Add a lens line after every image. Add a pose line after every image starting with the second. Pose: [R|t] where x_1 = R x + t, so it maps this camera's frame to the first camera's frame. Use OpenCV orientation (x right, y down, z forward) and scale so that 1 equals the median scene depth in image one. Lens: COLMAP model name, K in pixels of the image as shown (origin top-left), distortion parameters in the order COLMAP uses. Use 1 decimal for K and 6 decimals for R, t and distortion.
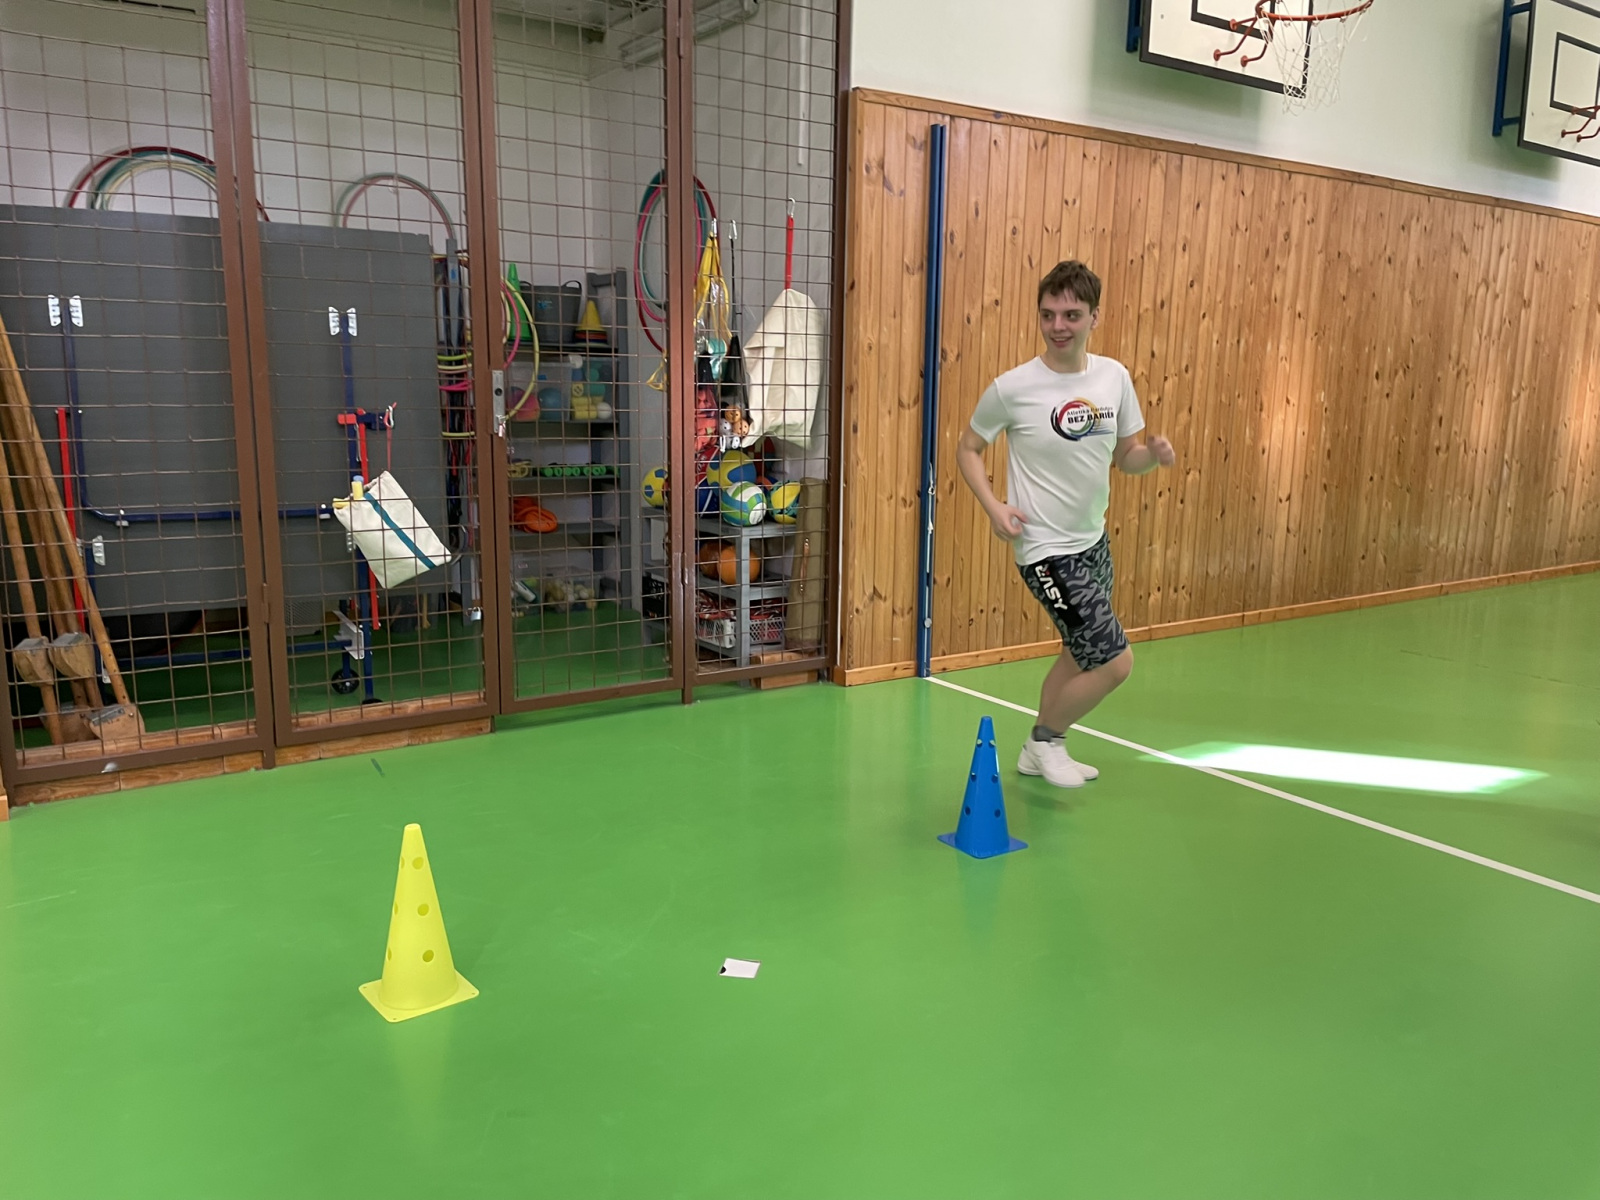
lens RADIAL K [[1200.8, 0, 810.5], [0, 1200.8, 600.2], [0, 0, 1]] dist [0.095549, -0.122604]
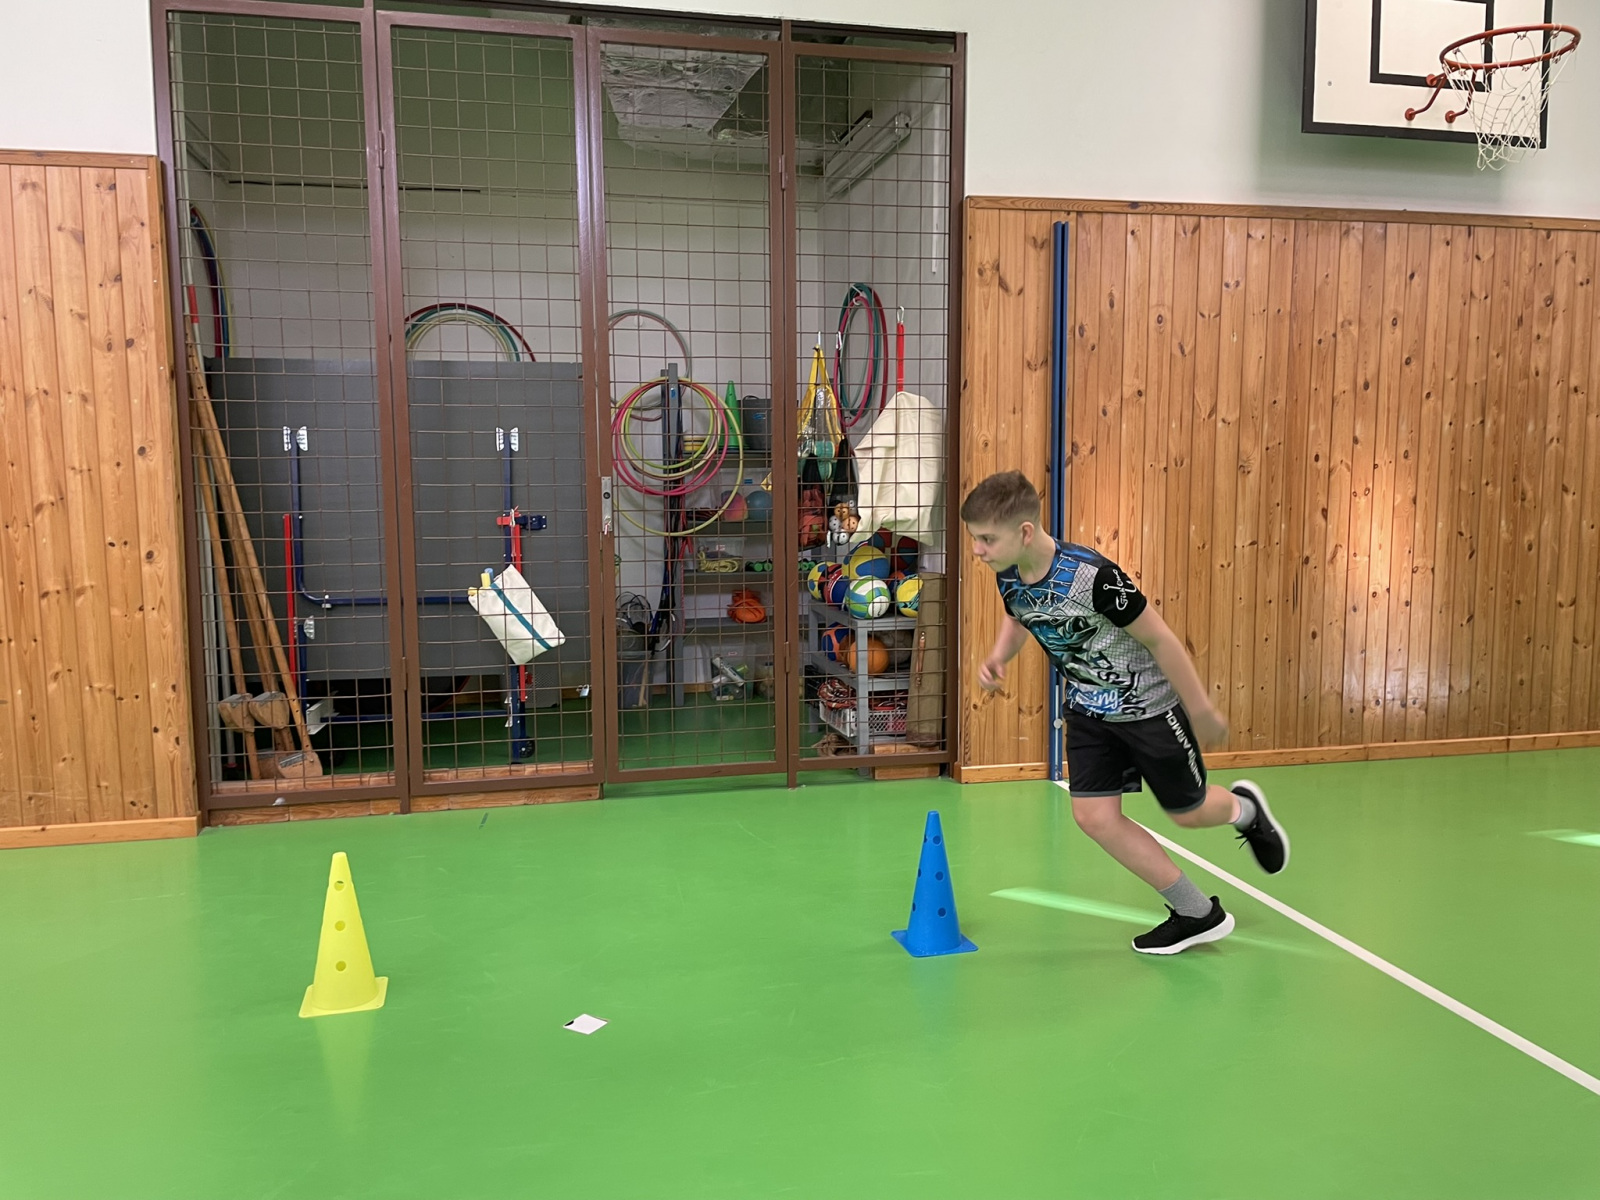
lens RADIAL K [[1198.6, 0, 798.6], [0, 1198.6, 604.5], [0, 0, 1]] dist [0.095652, -0.122962]
pose [[0.930591, 0.015649, -0.365726, 0.282904], [-0.044148, 0.996591, -0.069692, 0.000451], [0.363388, 0.081001, 0.928110, 0.024516]]
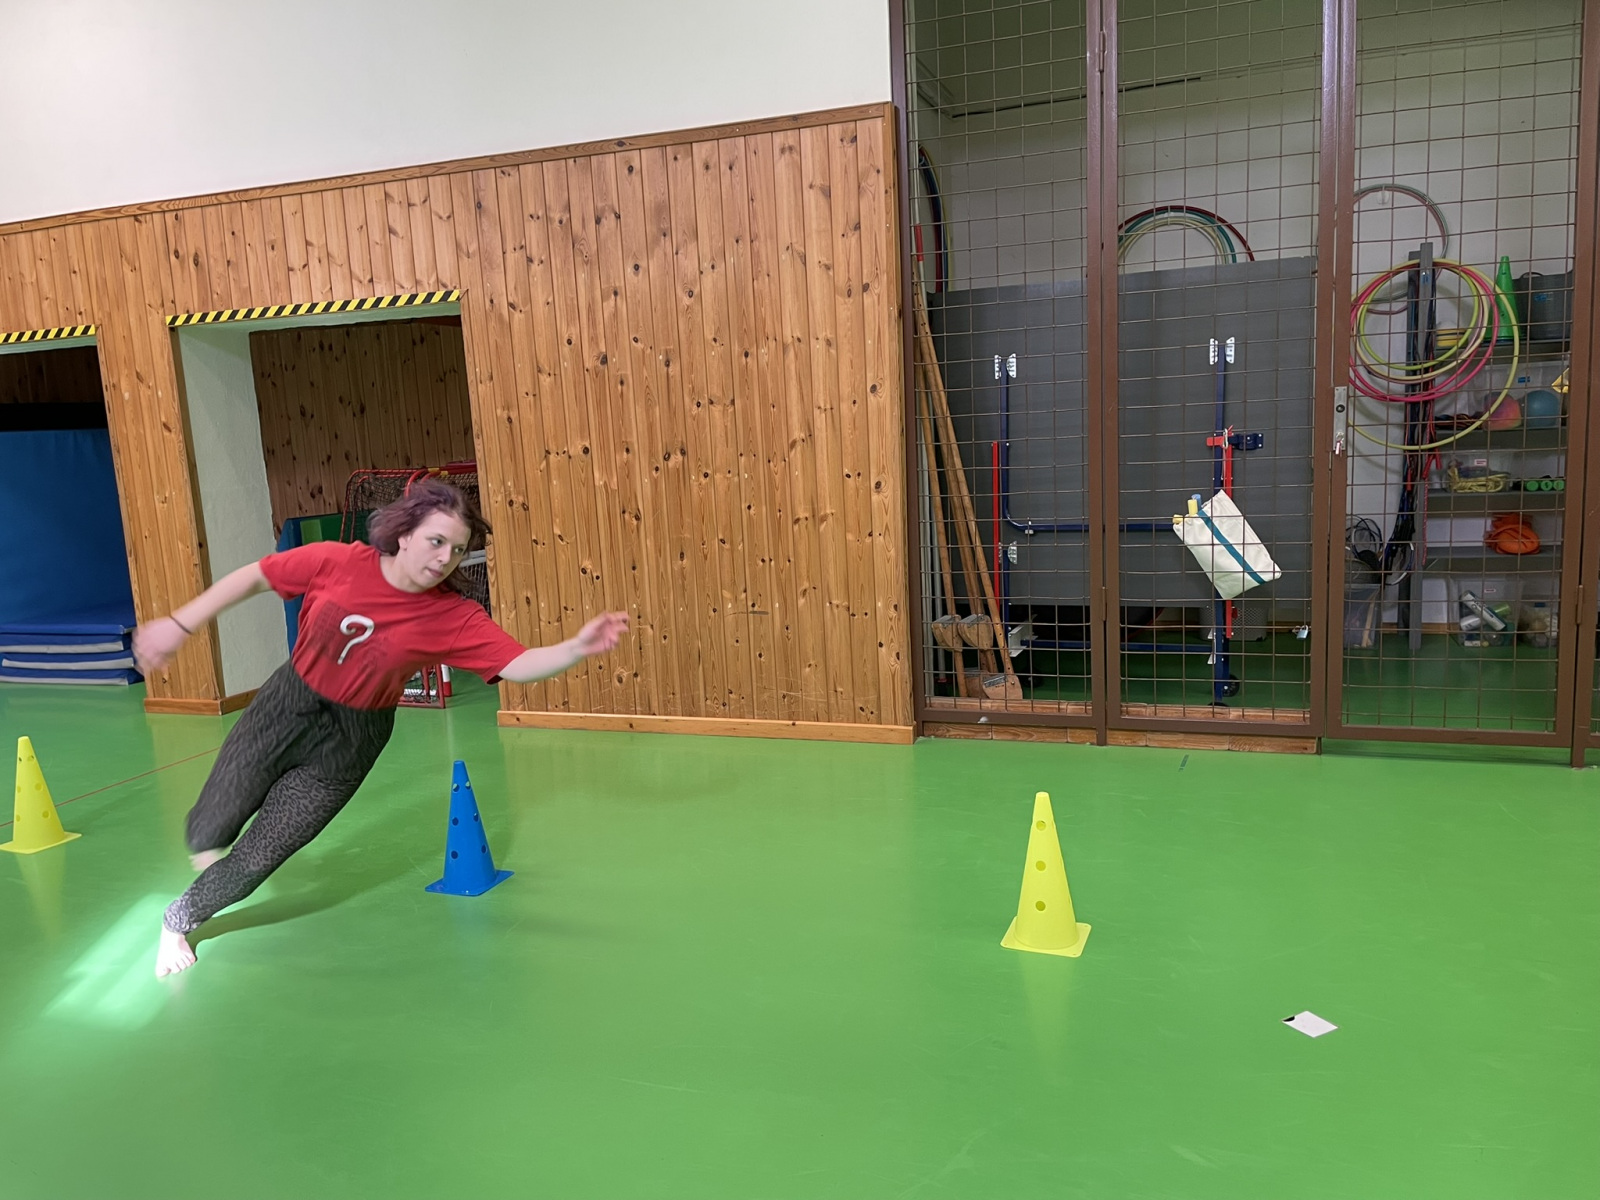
lens RADIAL K [[1201.3, 0, 786.2], [0, 1201.3, 600.0], [0, 0, 1]] dist [0.105422, -0.141346]
pose [[0.591857, 0.077665, -0.802293, 0.246219], [-0.083098, 0.995923, 0.035107, -0.013363], [0.801748, 0.045890, 0.595898, 0.051970]]
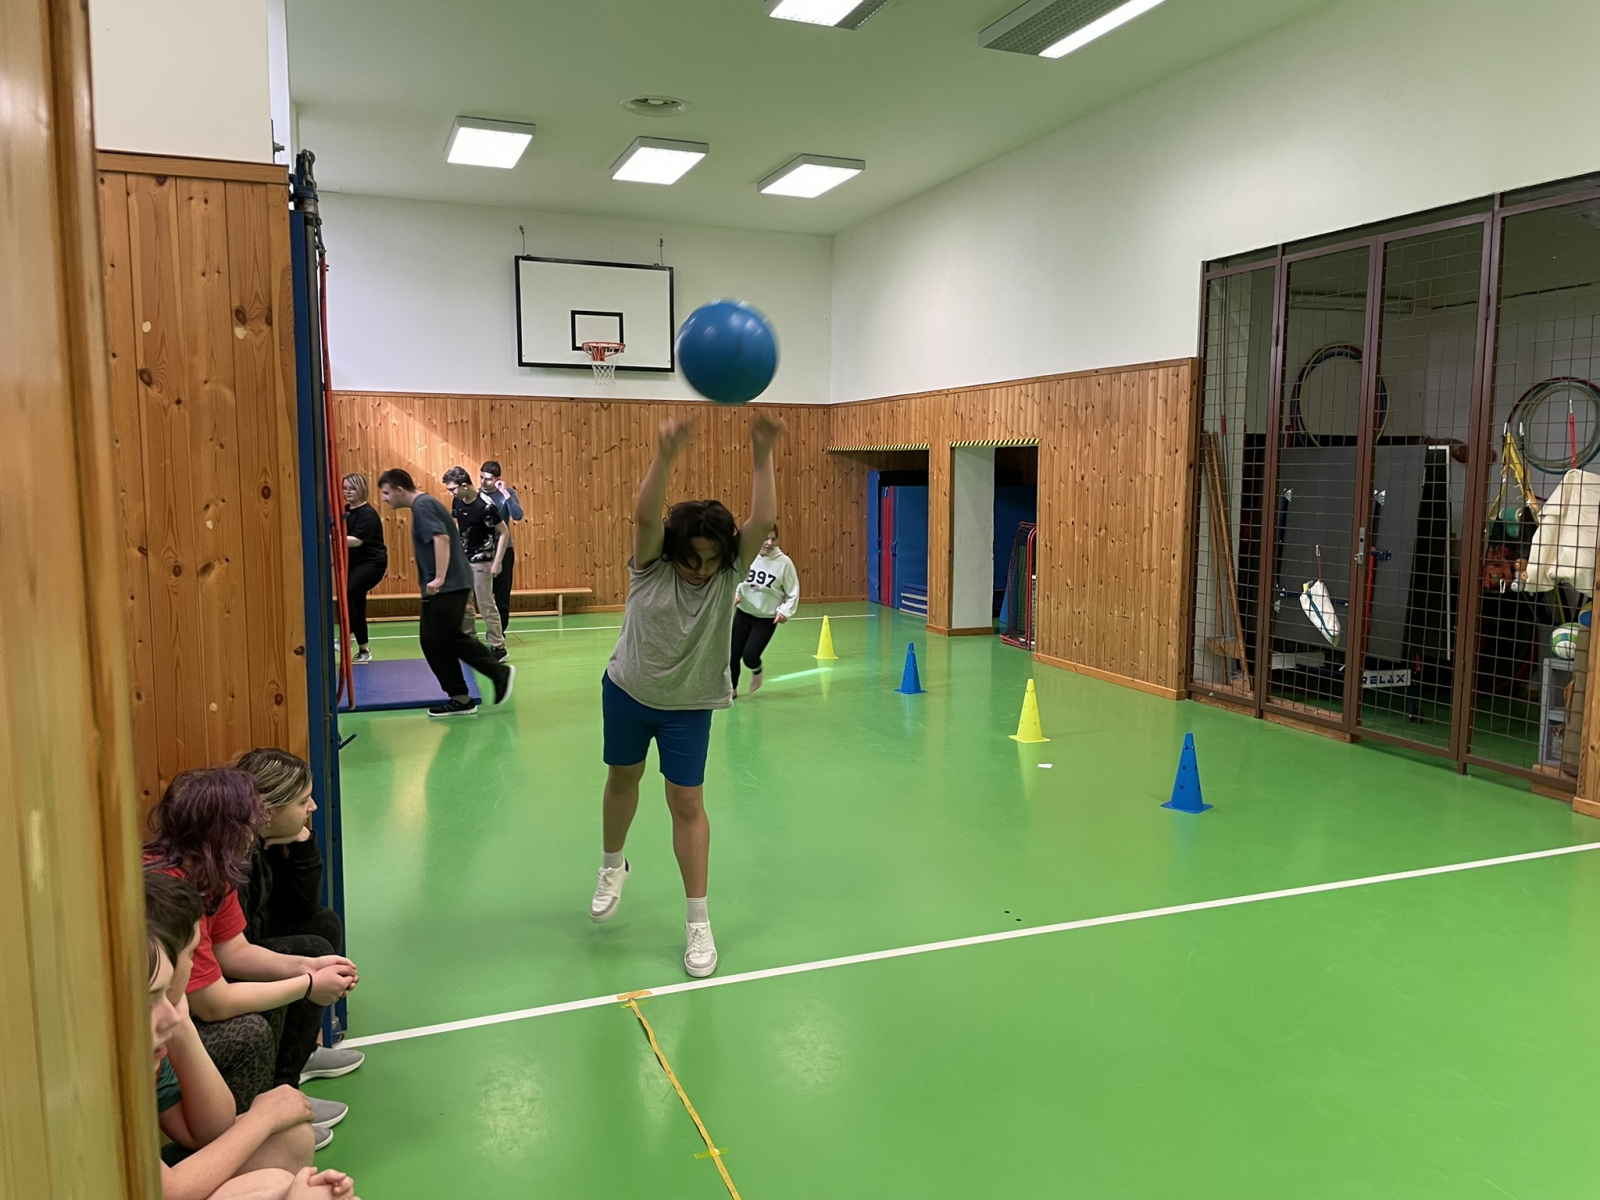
lens RADIAL K [[1200.8, 0, 810.5], [0, 1200.8, 600.2], [0, 0, 1]] dist [0.095549, -0.122604]
pose [[-0.216374, 0.091124, -0.972049, 1.376856], [-0.180999, 0.974631, 0.131656, -0.153075], [0.959386, 0.204426, -0.194392, 0.532626]]
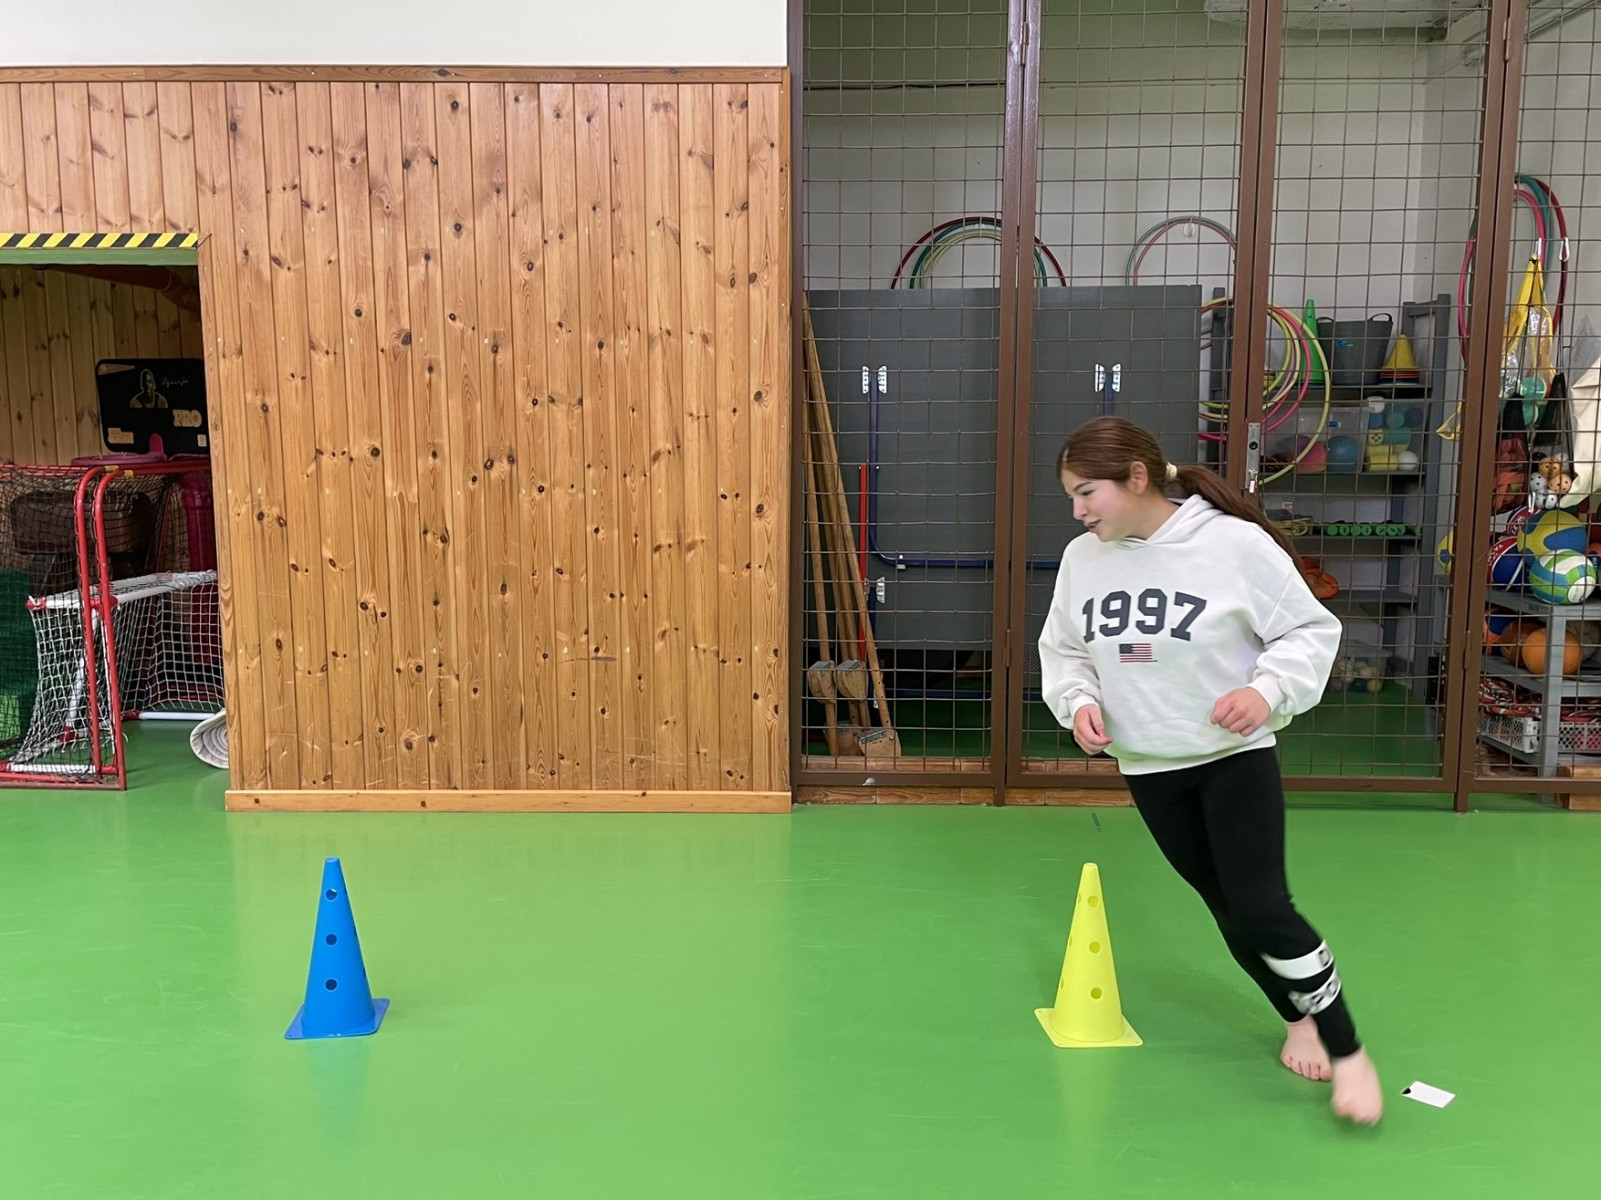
lens RADIAL K [[1396.9, 0, 791.4], [0, 1396.9, 602.1], [0, 0, 1]] dist [0.104749, -0.140475]
pose [[0.814892, 0.061796, -0.576309, 0.078946], [-0.091064, 0.995602, -0.022007, 0.005408], [0.572415, 0.070415, 0.816935, -0.082964]]
